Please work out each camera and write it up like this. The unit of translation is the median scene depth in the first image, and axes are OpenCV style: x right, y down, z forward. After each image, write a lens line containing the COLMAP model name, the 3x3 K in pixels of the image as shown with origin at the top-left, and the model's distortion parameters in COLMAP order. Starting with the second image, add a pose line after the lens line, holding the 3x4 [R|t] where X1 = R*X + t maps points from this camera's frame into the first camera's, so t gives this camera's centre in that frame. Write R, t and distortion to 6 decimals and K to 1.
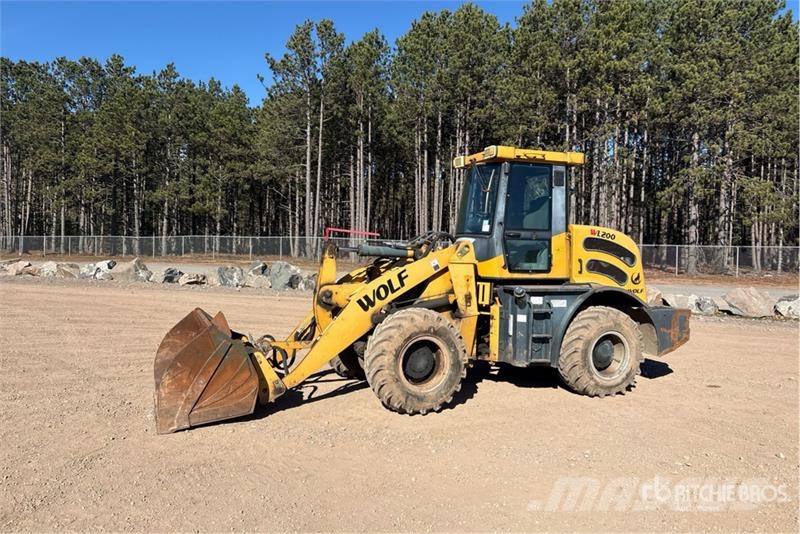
lens RADIAL K [[598.7, 0, 408.4], [0, 598.7, 262.0], [0, 0, 1]] dist [0.045854, -0.030129]
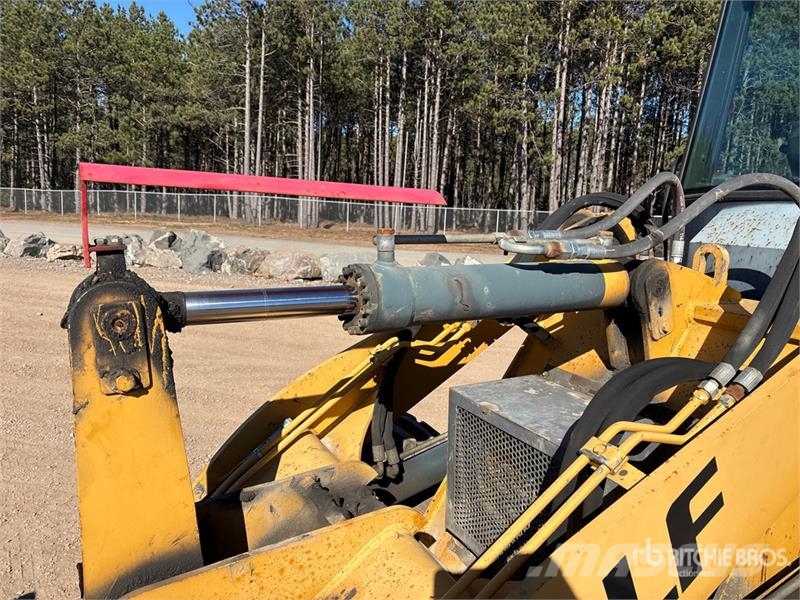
lens RADIAL K [[599.8, 0, 397.8], [0, 599.8, 296.9], [0, 0, 1]] dist [0.052152, -0.013995]
pose [[0.997566, 0.013166, 0.068470, -0.029063], [-0.021253, 0.992696, 0.118757, -0.012900], [-0.066407, -0.119923, 0.990560, 0.300583]]
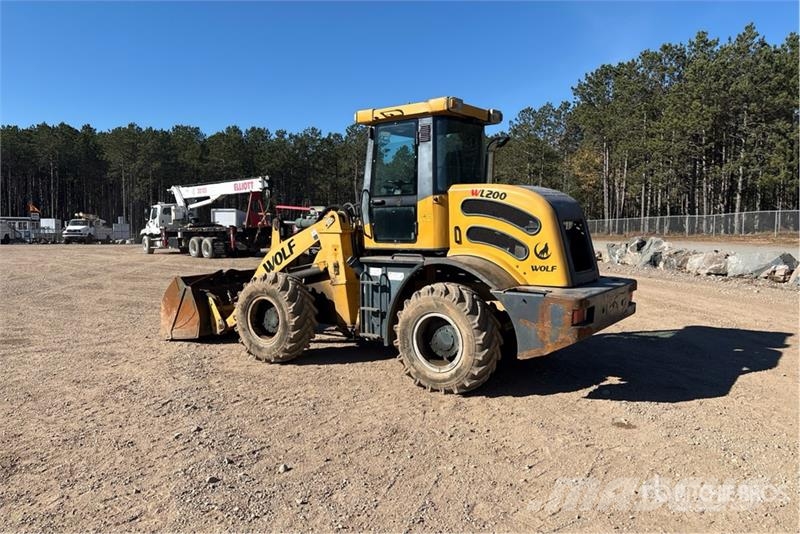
lens RADIAL K [[598.7, 0, 407.9], [0, 598.7, 269.7], [0, 0, 1]] dist [0.045854, -0.030129]
pose [[0.540696, 0.035067, -0.840487, 0.369754], [0.002218, 0.999068, 0.043110, 0.007465], [0.841215, -0.025173, 0.540114, 0.194126]]
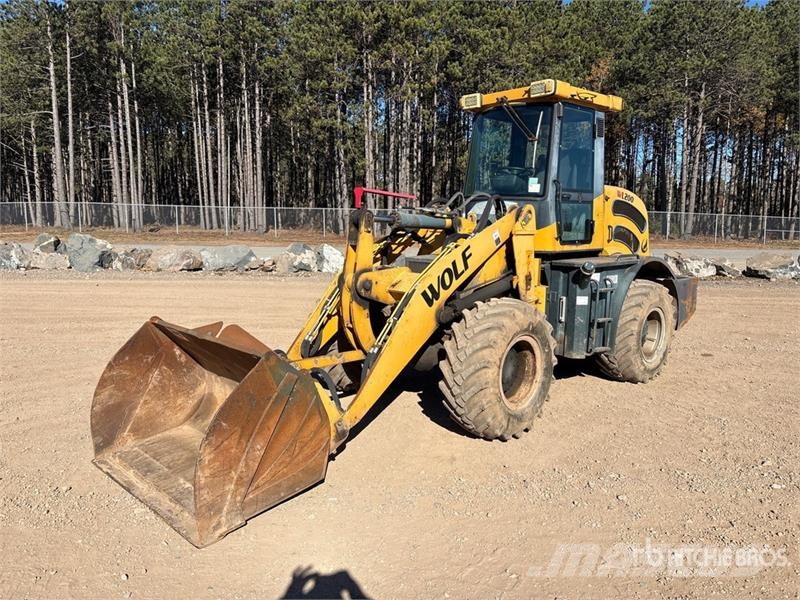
lens RADIAL K [[603.4, 0, 396.0], [0, 603.4, 296.5], [0, 0, 1]] dist [0.021039, -0.004460]
pose [[0.932167, -0.062026, 0.356675, -0.121713], [0.021013, 0.992823, 0.117734, -0.004945], [-0.361417, -0.102253, 0.926780, 0.118373]]
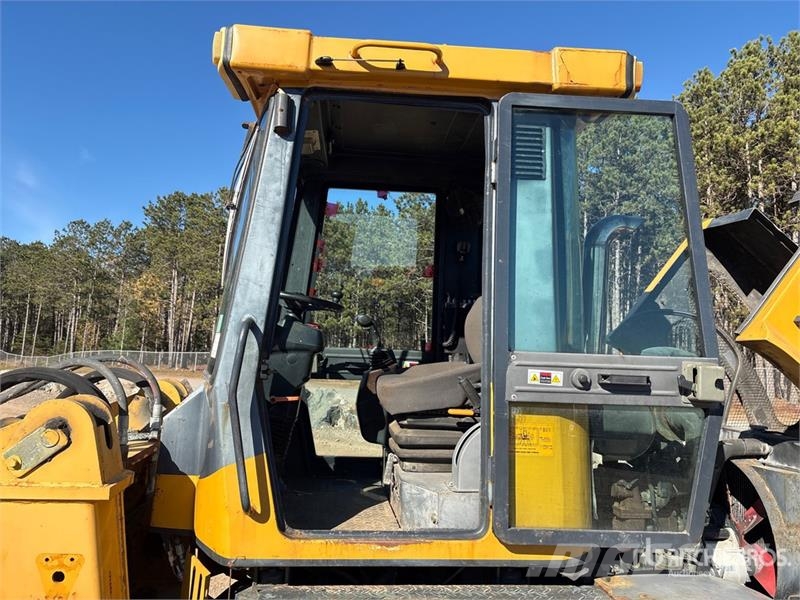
lens RADIAL K [[599.8, 0, 399.8], [0, 599.8, 296.3], [0, 0, 1]] dist [0.052152, -0.013995]
pose [[0.959527, -0.019273, -0.280958, 0.103625], [-0.019436, 0.990744, -0.134343, -0.016310], [0.280947, 0.134366, 0.950271, 0.285738]]
